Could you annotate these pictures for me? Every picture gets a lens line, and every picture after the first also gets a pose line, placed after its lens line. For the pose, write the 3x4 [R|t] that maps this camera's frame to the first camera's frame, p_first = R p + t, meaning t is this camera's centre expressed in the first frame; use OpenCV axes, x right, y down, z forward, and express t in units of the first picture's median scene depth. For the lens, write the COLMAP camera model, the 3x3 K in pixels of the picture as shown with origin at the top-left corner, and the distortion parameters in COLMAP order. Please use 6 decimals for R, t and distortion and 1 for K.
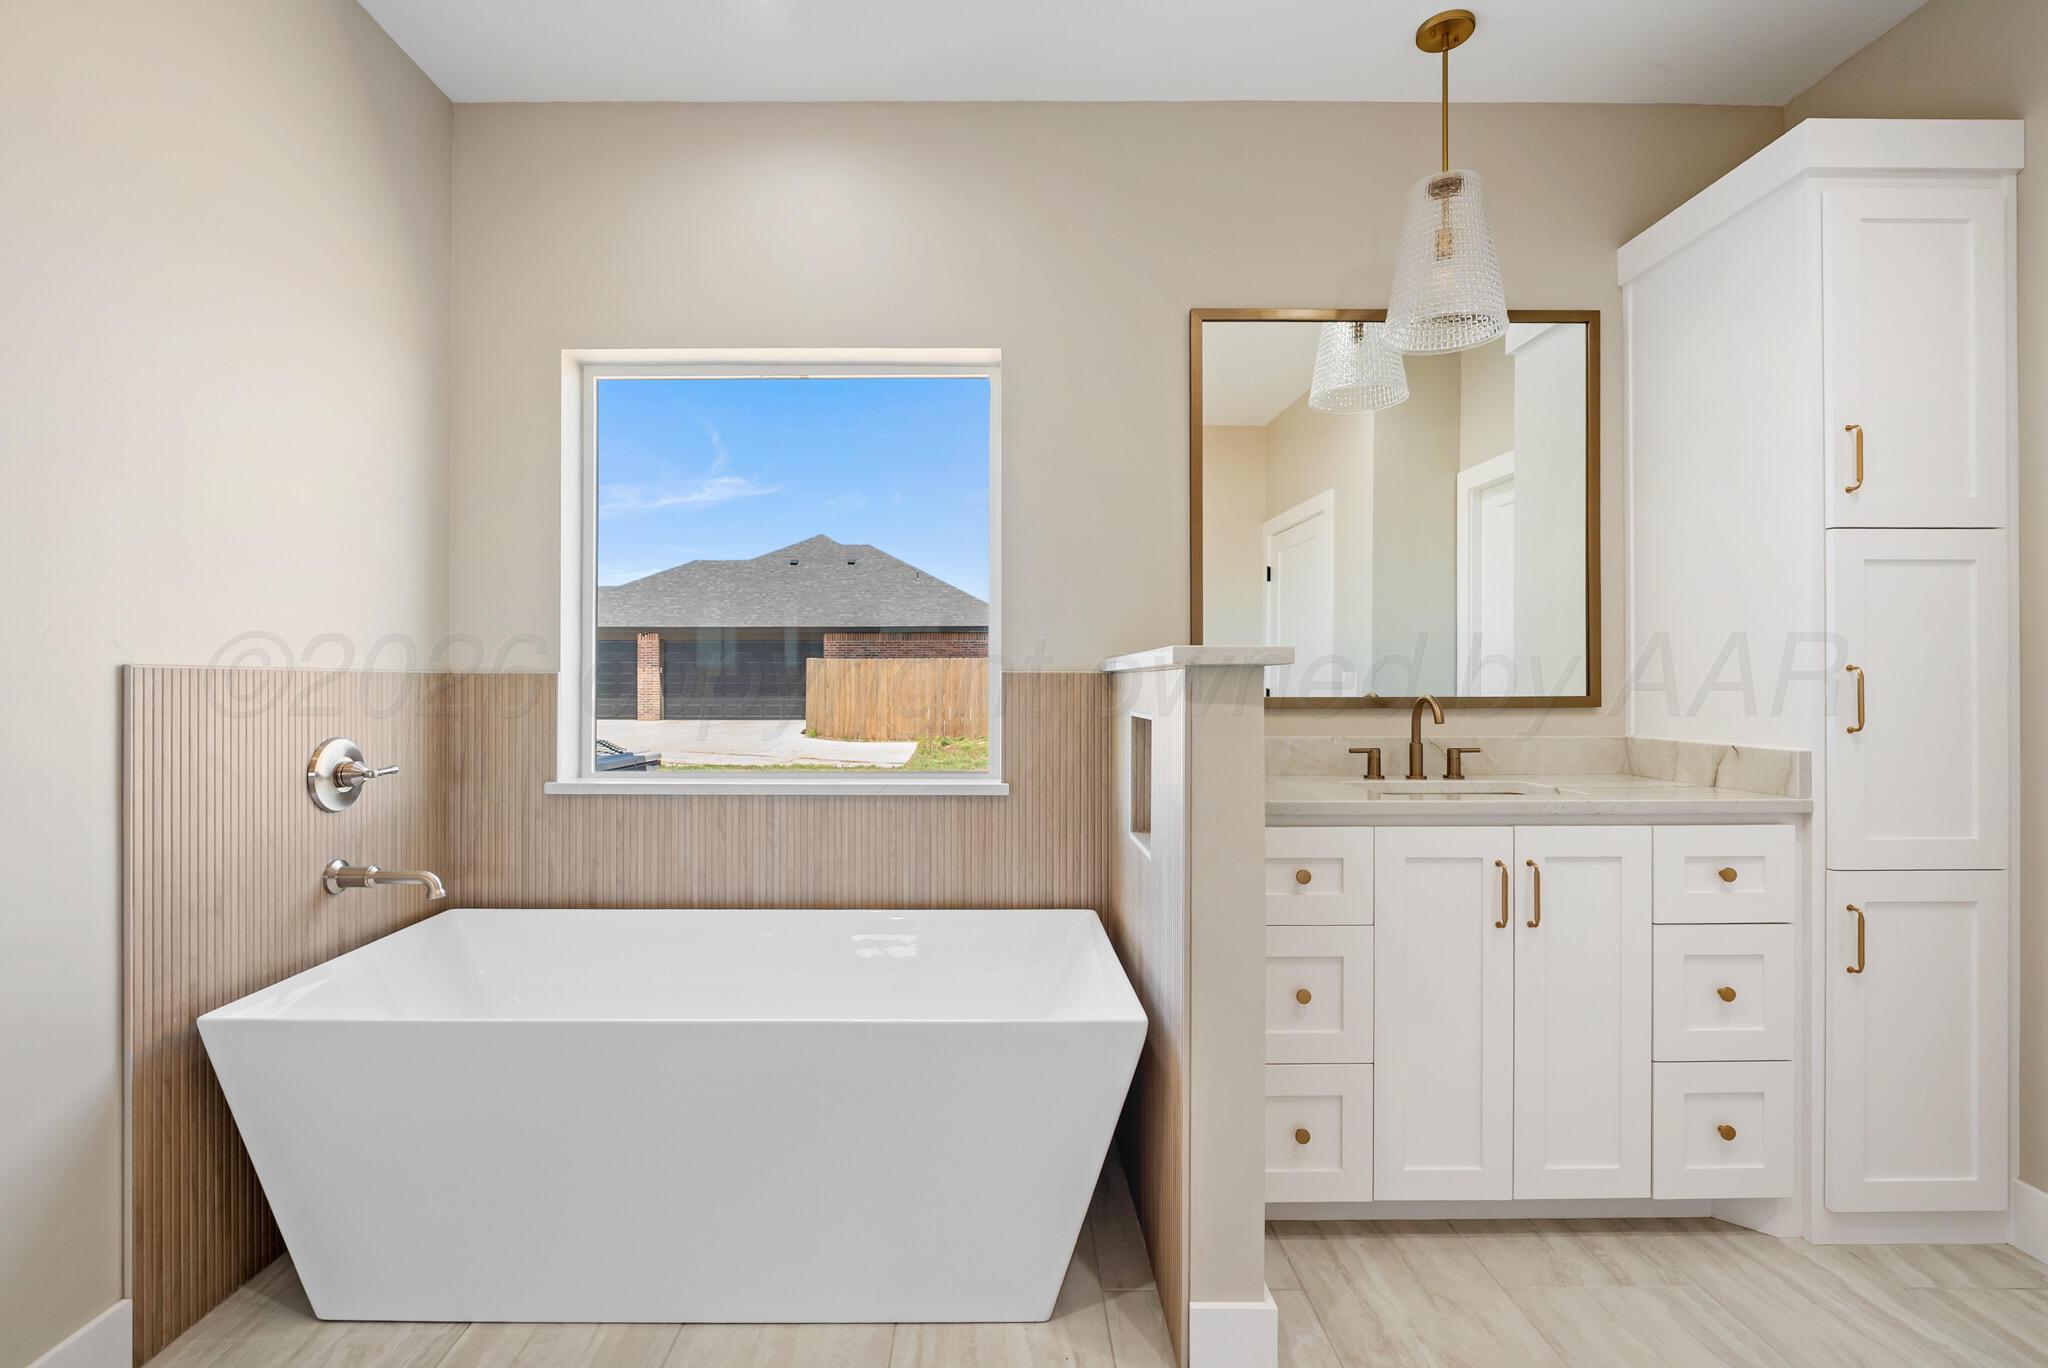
lens RADIAL K [[927.4, 0, 1025.0], [0, 927.4, 687.8], [0, 0, 1]] dist [-0.018405, 0.000461]
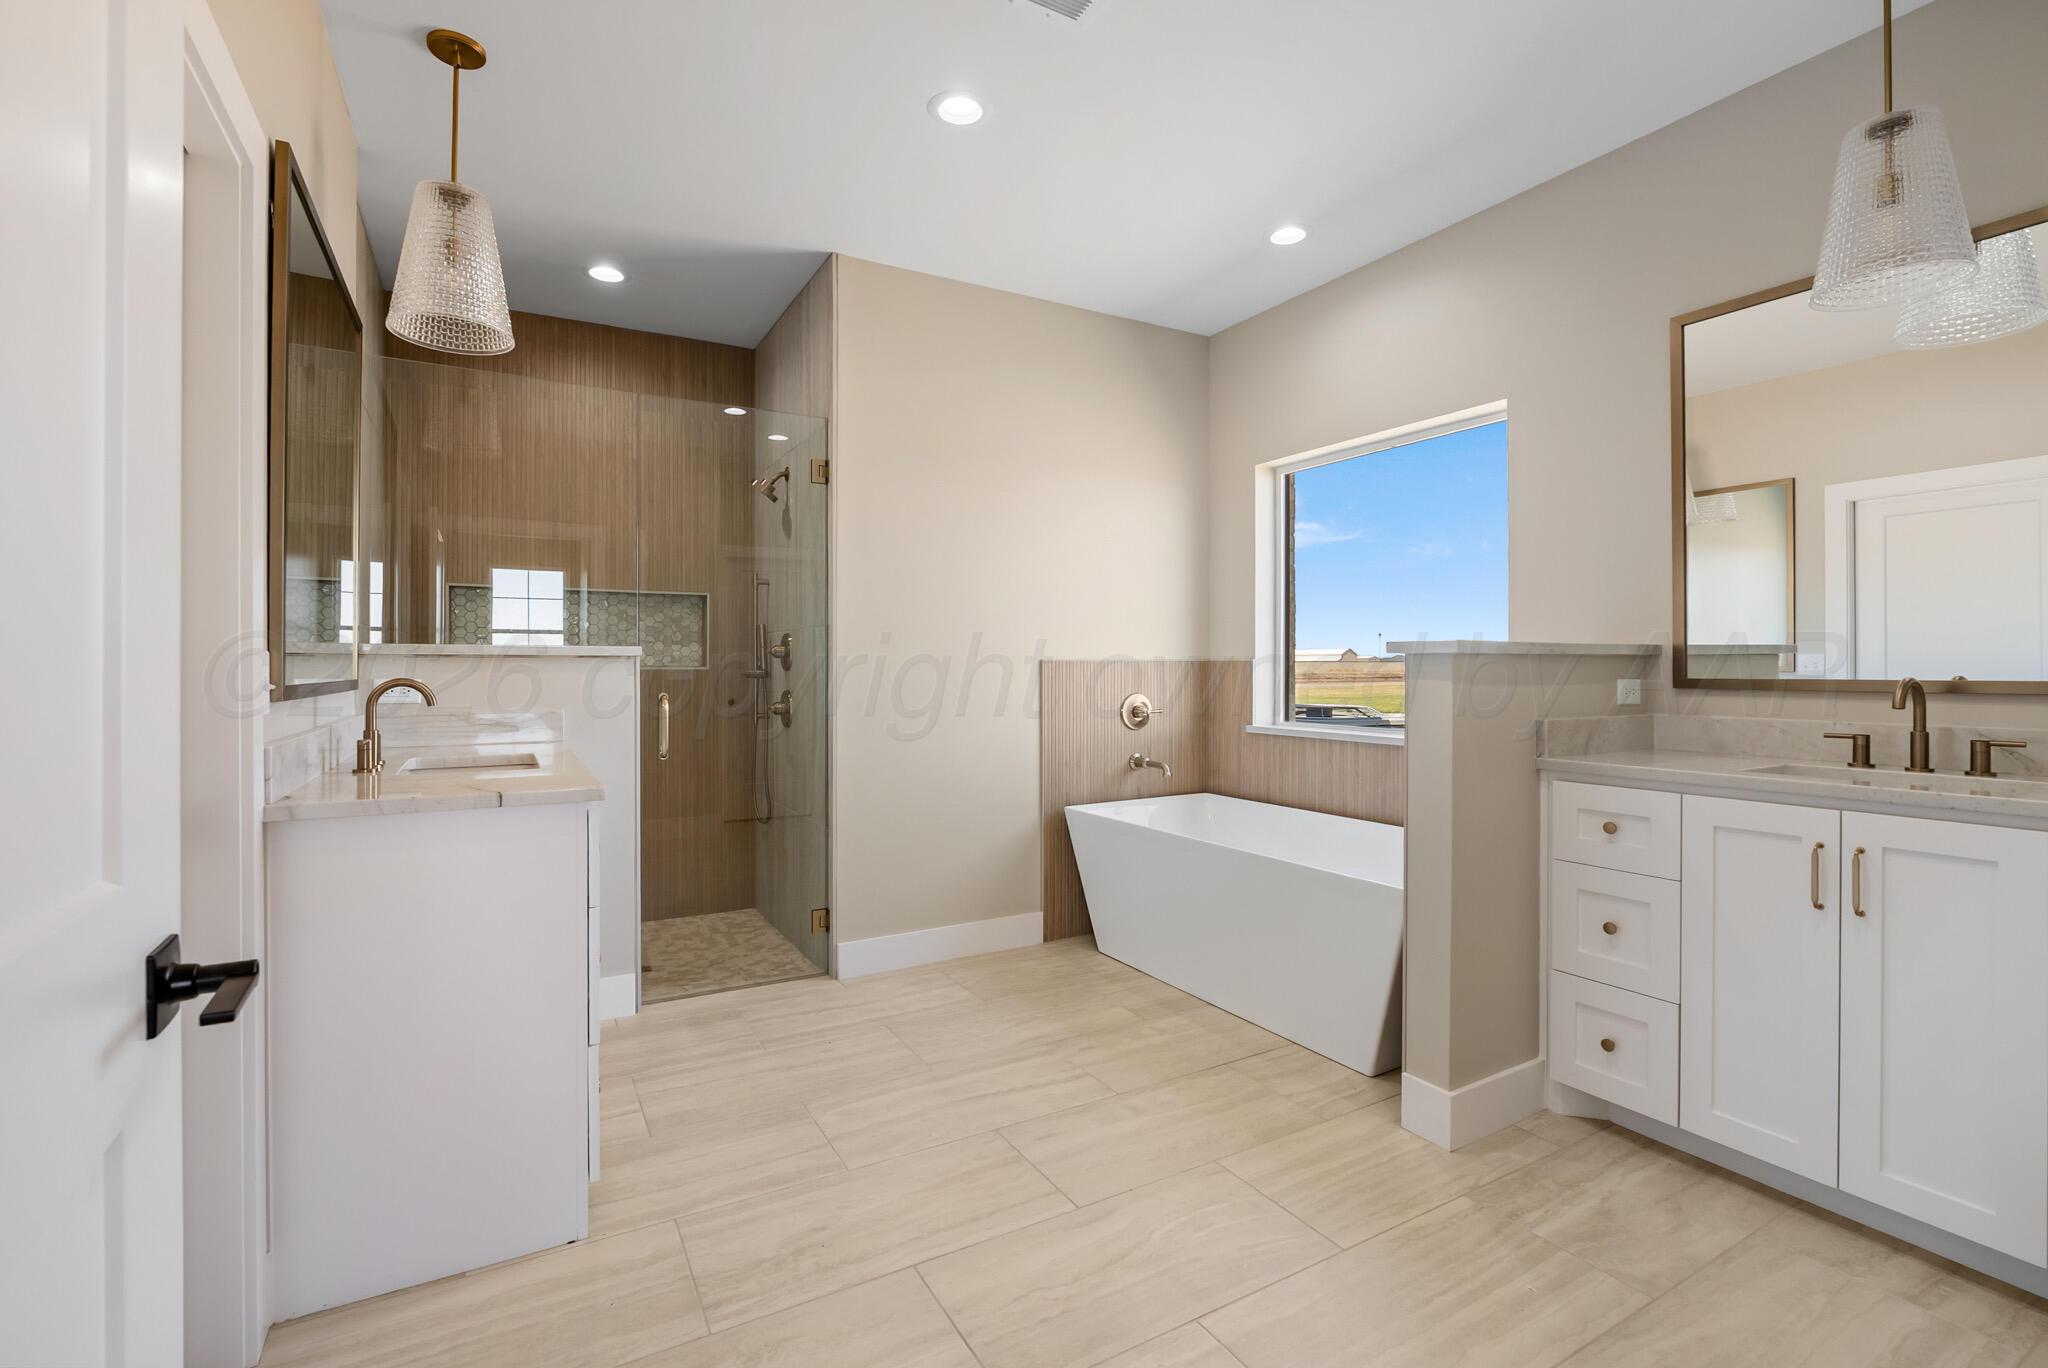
lens RADIAL K [[904.7, 0, 1011.1], [0, 904.7, 677.9], [0, 0, 1]] dist [0.000292, 0.000147]
pose [[0.490458, 0.009186, -0.871416, 0.759354], [-0.000025, 0.999945, 0.010527, -0.001503], [0.871465, -0.005141, 0.490431, -0.199790]]
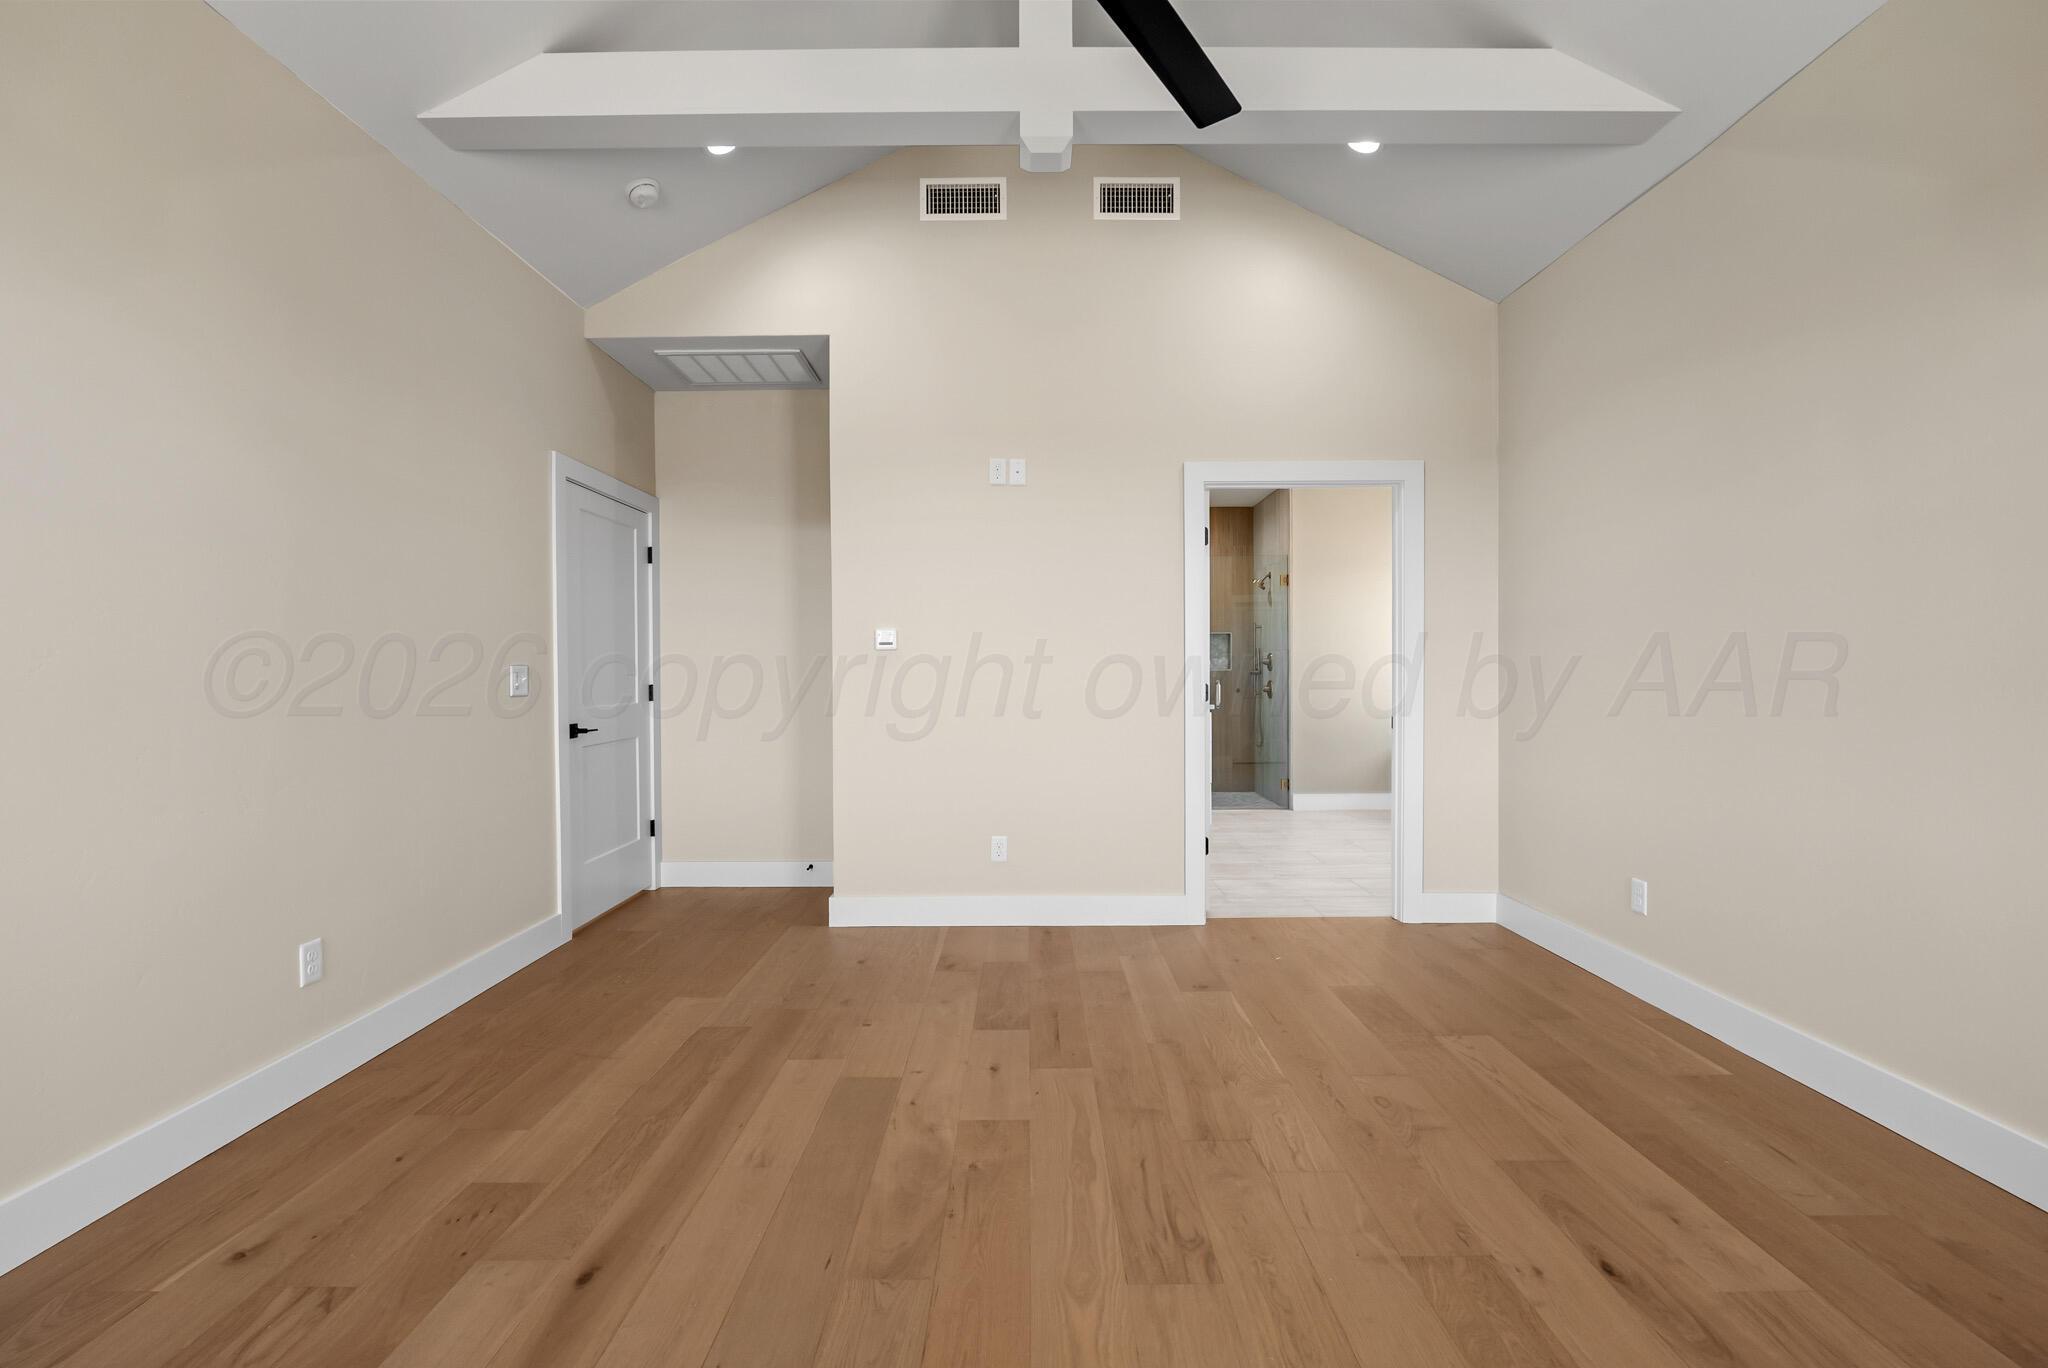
lens RADIAL K [[904.7, 0, 1011.1], [0, 904.7, 677.9], [0, 0, 1]] dist [0.000292, 0.000147]
pose [[-0.023411, 0.012168, -0.999652, 2.526047], [0.008680, 0.999891, 0.011968, -0.019927], [0.999688, -0.008397, -0.023514, -0.635646]]
